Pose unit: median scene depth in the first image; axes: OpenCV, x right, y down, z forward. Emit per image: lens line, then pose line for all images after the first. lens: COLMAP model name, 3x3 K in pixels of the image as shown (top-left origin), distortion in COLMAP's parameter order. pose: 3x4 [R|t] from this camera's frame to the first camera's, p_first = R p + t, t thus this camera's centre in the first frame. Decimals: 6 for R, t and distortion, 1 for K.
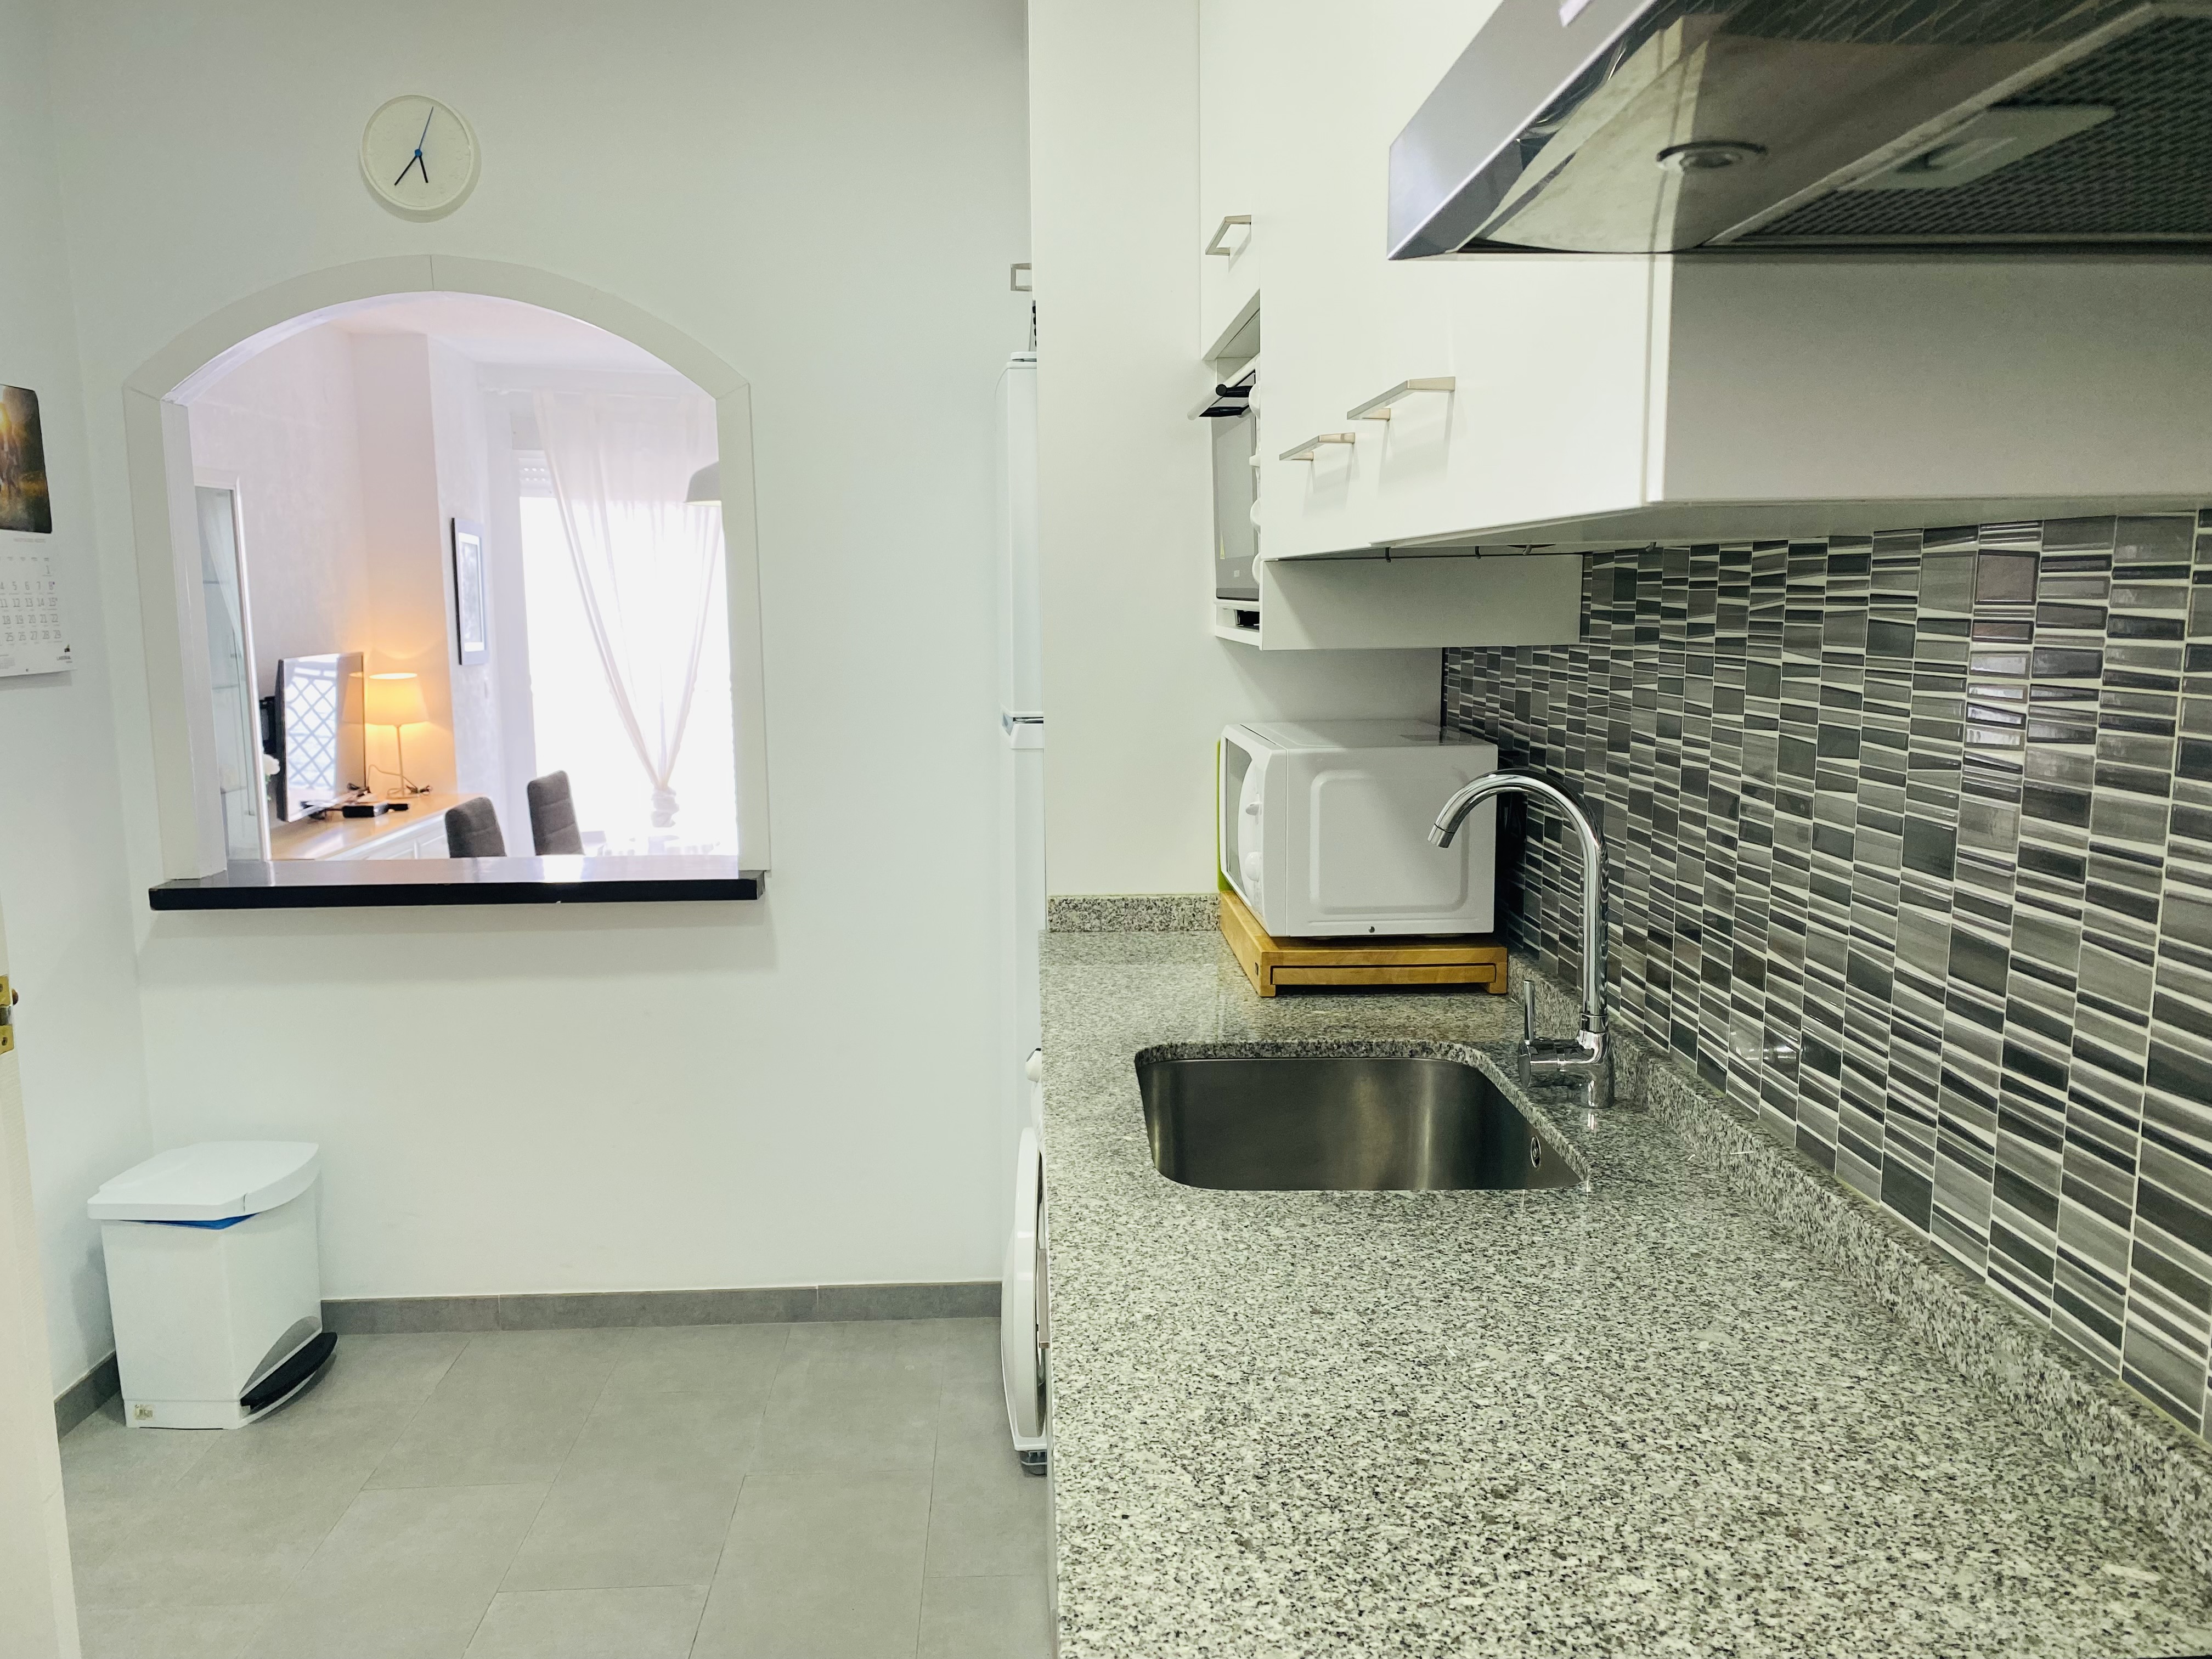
lens RADIAL K [[1694.9, 0, 1083.0], [0, 1694.9, 846.6], [0, 0, 1]] dist [0.032443, -0.030372]
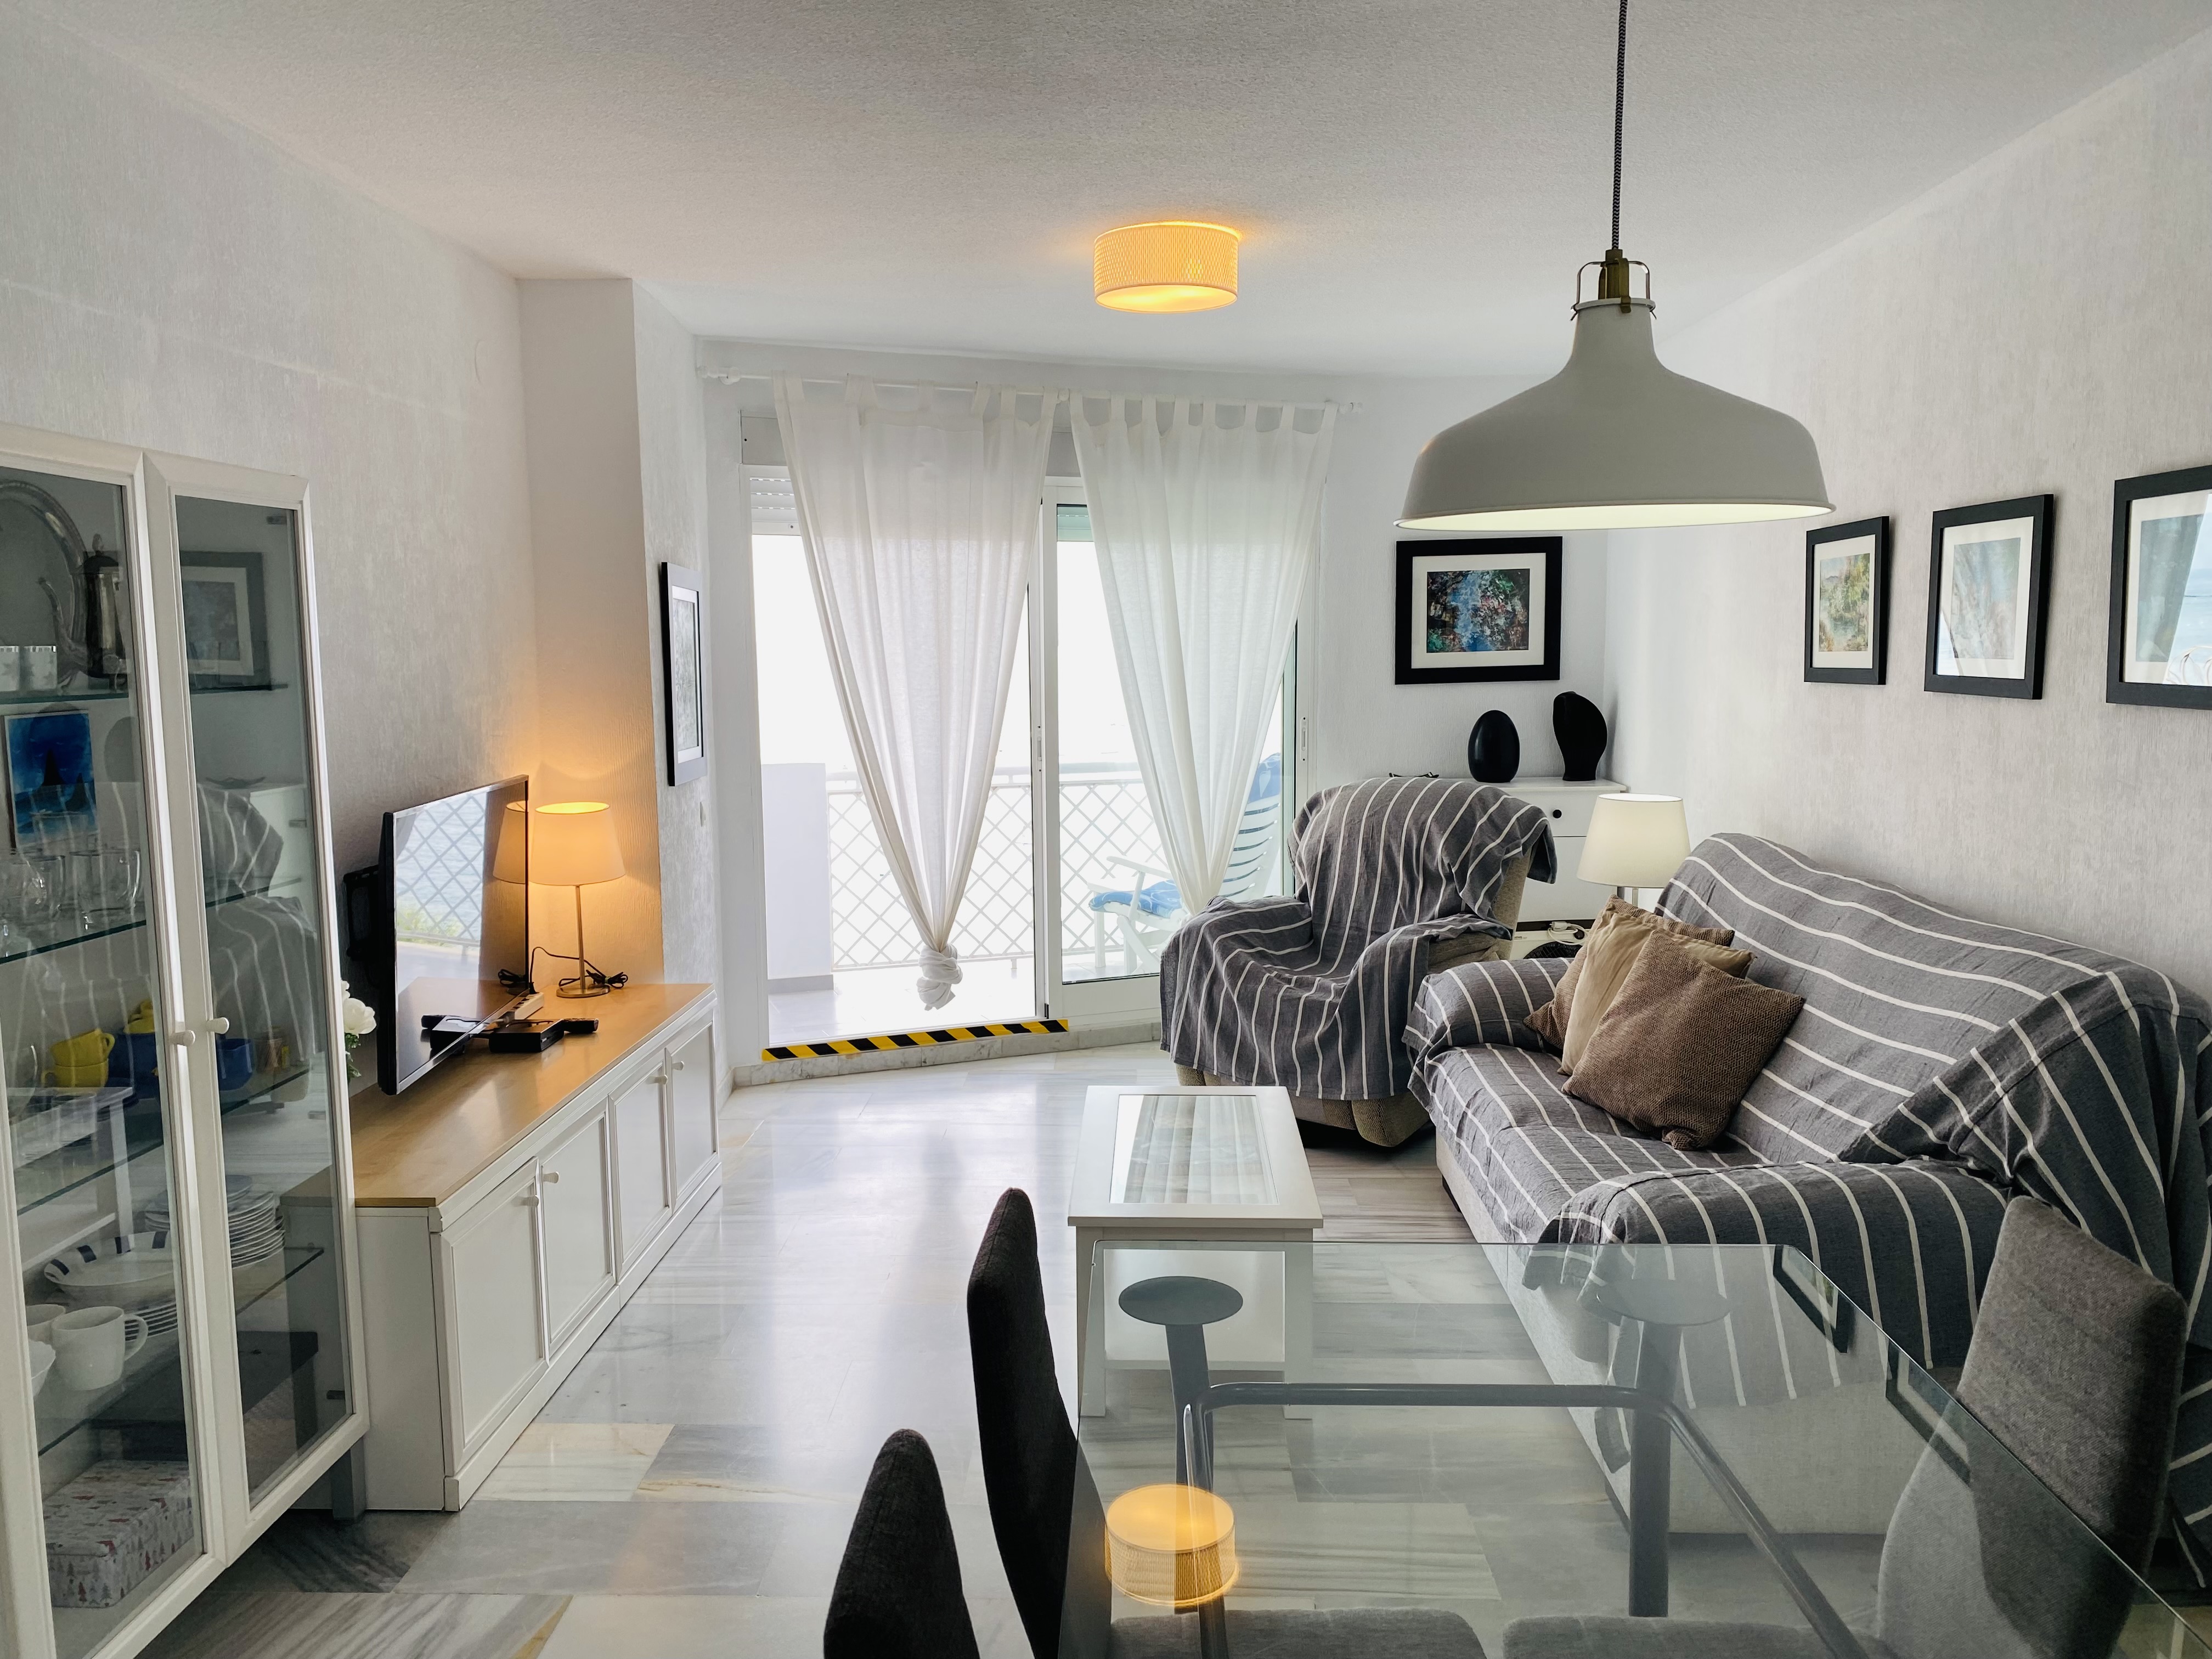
lens RADIAL K [[1545.7, 0, 1051.0], [0, 1545.7, 834.4], [0, 0, 1]] dist [0.060044, -0.038850]
pose [[0.997641, 0.007648, -0.068213, -0.171724], [-0.009114, 0.999733, -0.021216, -0.073765], [0.068032, 0.021788, 0.997445, 0.397032]]
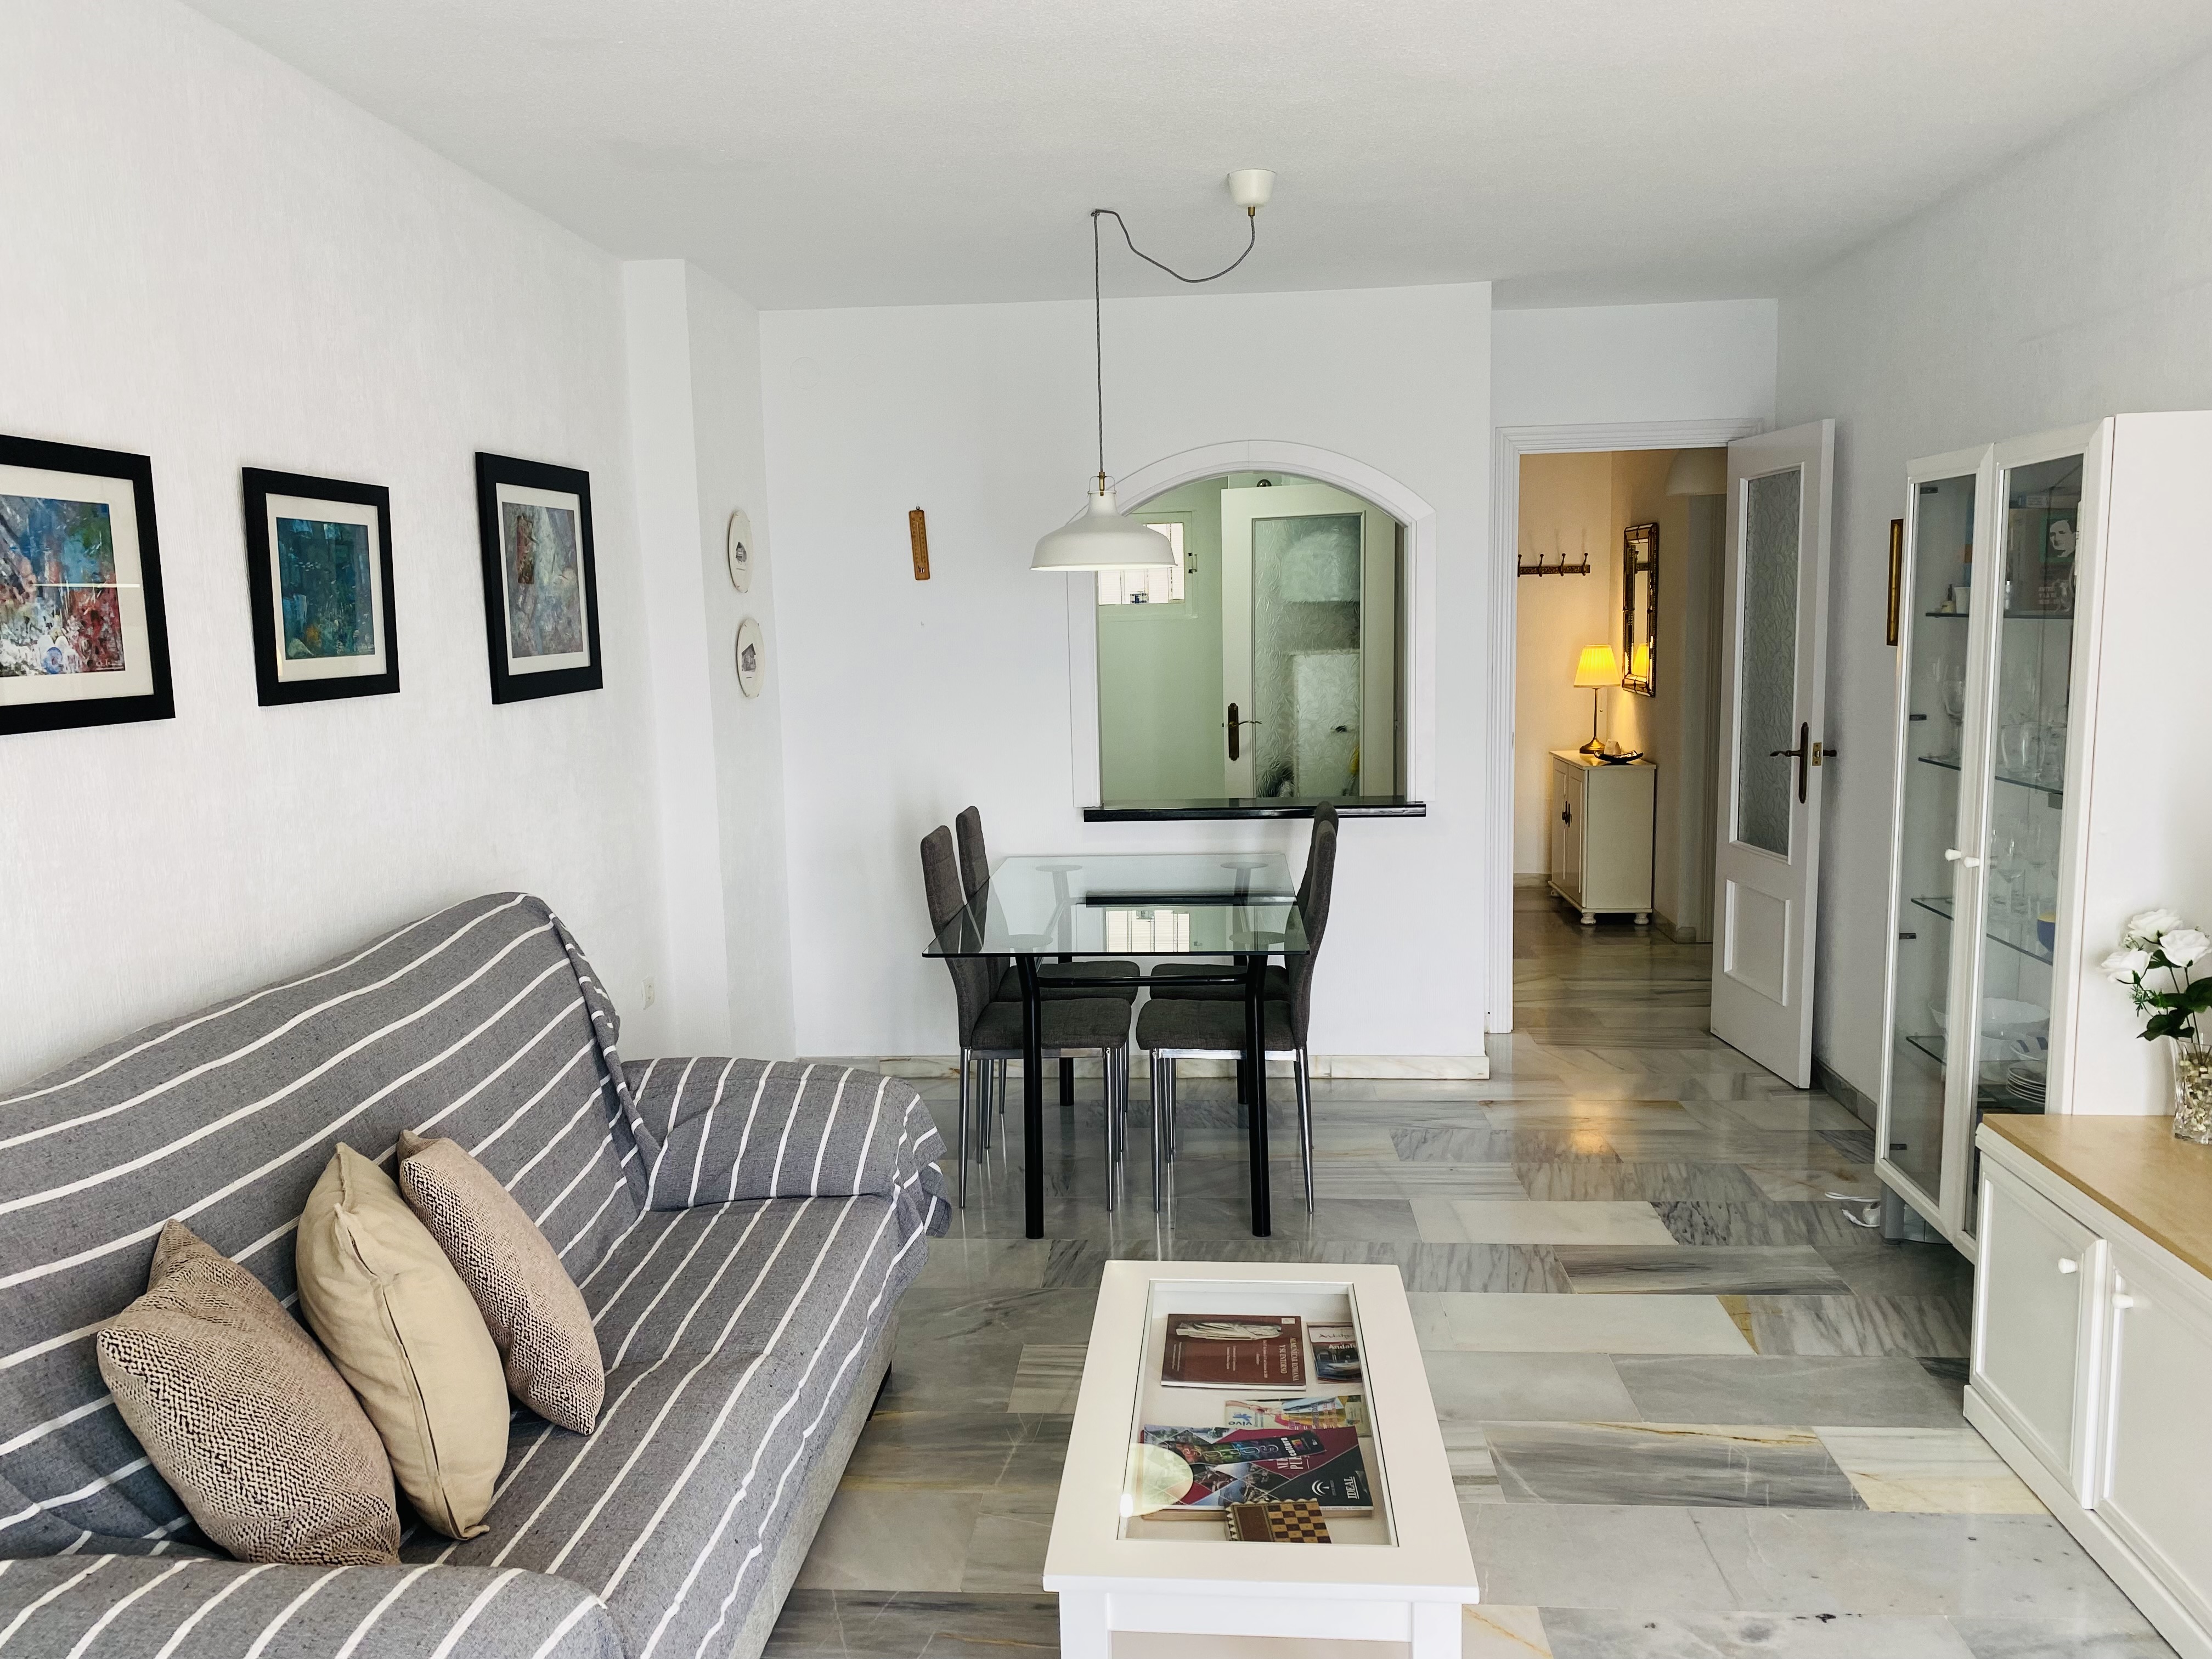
lens RADIAL K [[1694.9, 0, 1098.1], [0, 1694.9, 842.1], [0, 0, 1]] dist [0.032443, -0.030372]
pose [[-0.996116, 0.023436, 0.084876, -0.162837], [0.046086, 0.960120, 0.275764, -0.173088], [-0.075028, 0.278604, -0.957471, 1.080706]]
